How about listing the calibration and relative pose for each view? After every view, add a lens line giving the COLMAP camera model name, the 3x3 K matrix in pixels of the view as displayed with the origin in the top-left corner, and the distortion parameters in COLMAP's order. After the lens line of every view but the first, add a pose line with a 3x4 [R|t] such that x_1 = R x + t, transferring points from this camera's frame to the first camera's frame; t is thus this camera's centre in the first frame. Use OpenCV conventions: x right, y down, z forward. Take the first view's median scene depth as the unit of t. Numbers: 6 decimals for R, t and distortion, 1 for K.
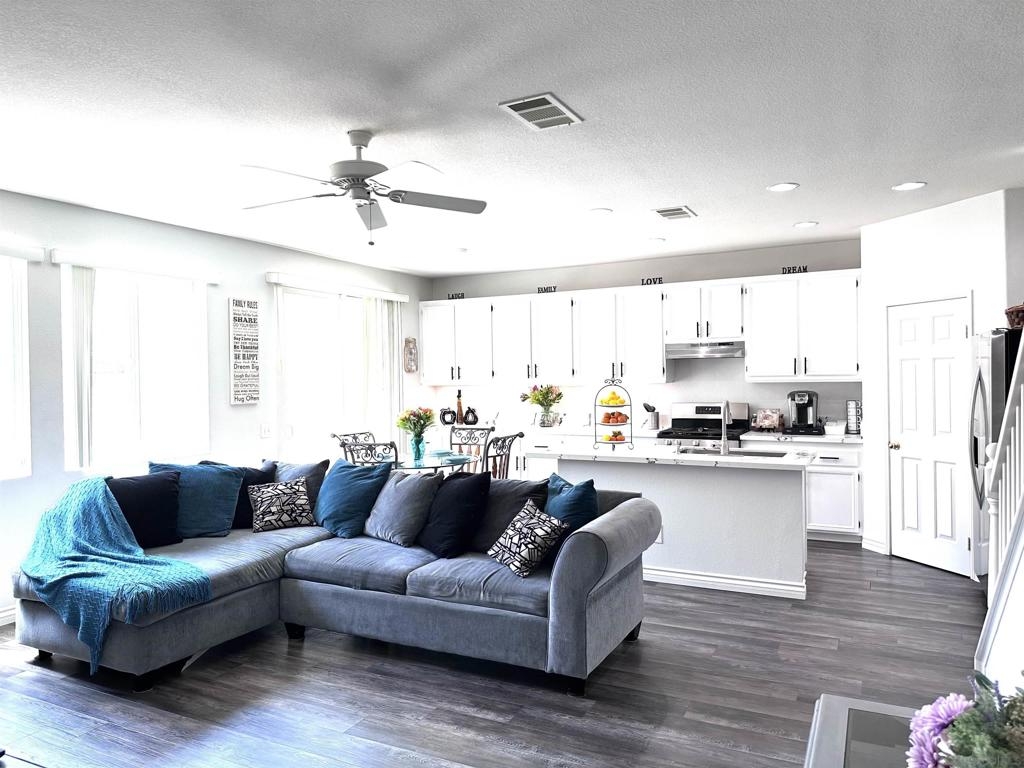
lens RADIAL K [[715.9, 0, 511.7], [0, 715.9, 376.9], [0, 0, 1]] dist [0.082419, -0.099628]
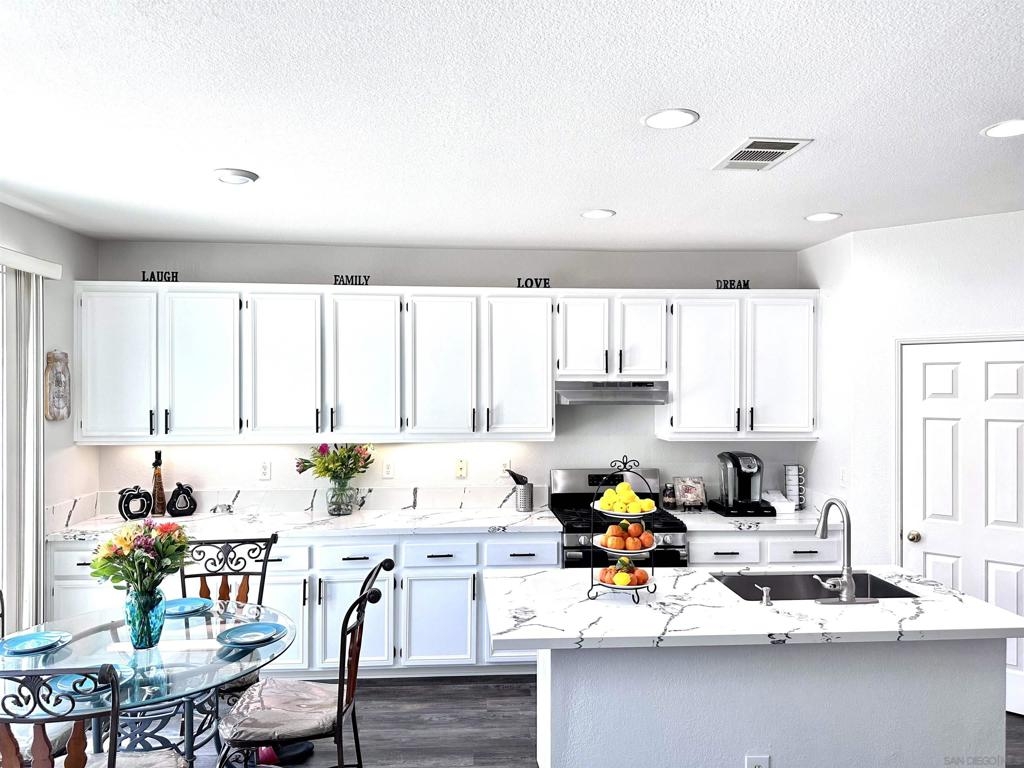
lens RADIAL K [[715.9, 0, 509.9], [0, 715.9, 383.8], [0, 0, 1]] dist [0.082419, -0.099628]
pose [[0.852867, 0.018128, 0.521814, -0.163599], [-0.013483, 0.999828, -0.012696, -0.035793], [-0.521955, 0.003792, 0.852965, 0.488314]]
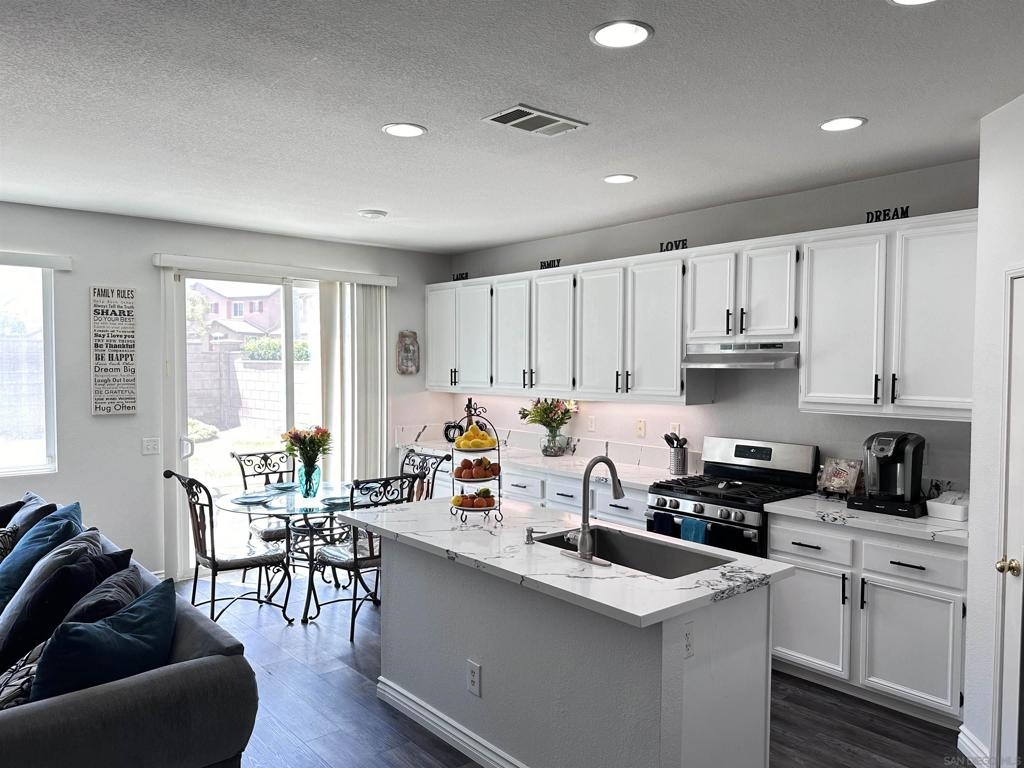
lens RADIAL K [[744.8, 0, 504.7], [0, 744.8, 387.2], [0, 0, 1]] dist [0.021894, -0.014966]
pose [[0.918908, 0.032368, -0.393141, 0.339109], [-0.018967, 0.999101, 0.037926, -0.030649], [0.394015, -0.027393, 0.918696, 0.342086]]
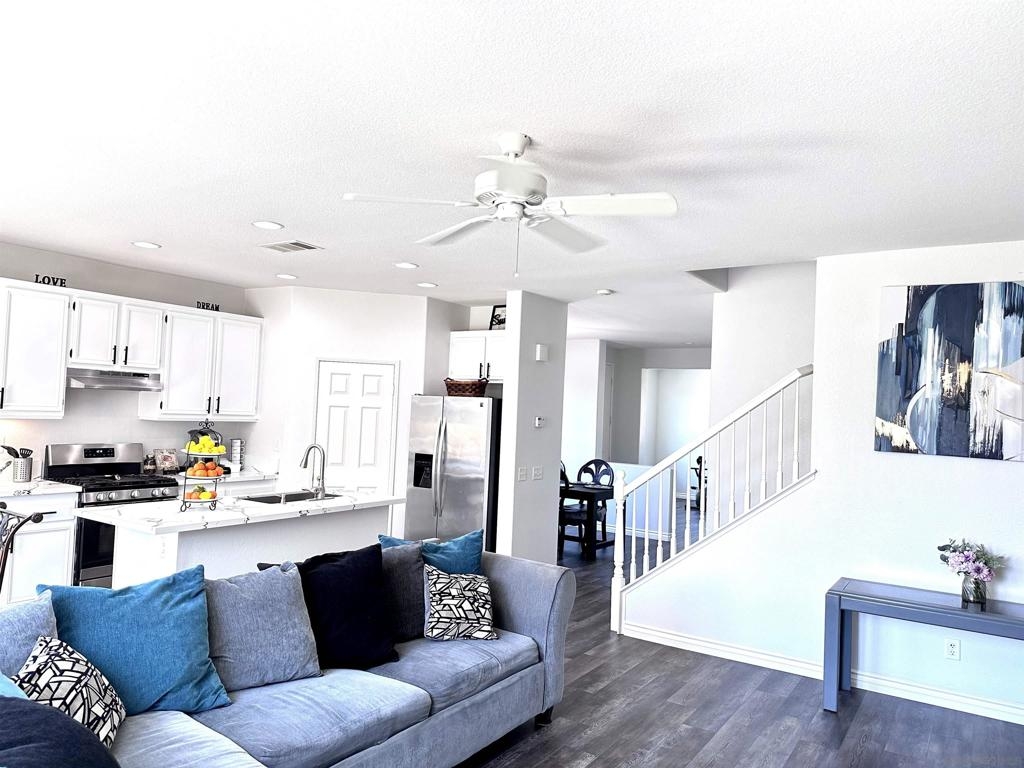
lens RADIAL K [[715.9, 0, 505.0], [0, 715.9, 387.2], [0, 0, 1]] dist [0.082419, -0.099628]
pose [[0.115565, 0.052669, 0.991903, -0.513698], [-0.044590, 0.997862, -0.047791, -0.009160], [-0.992299, -0.038706, 0.117666, 0.465310]]
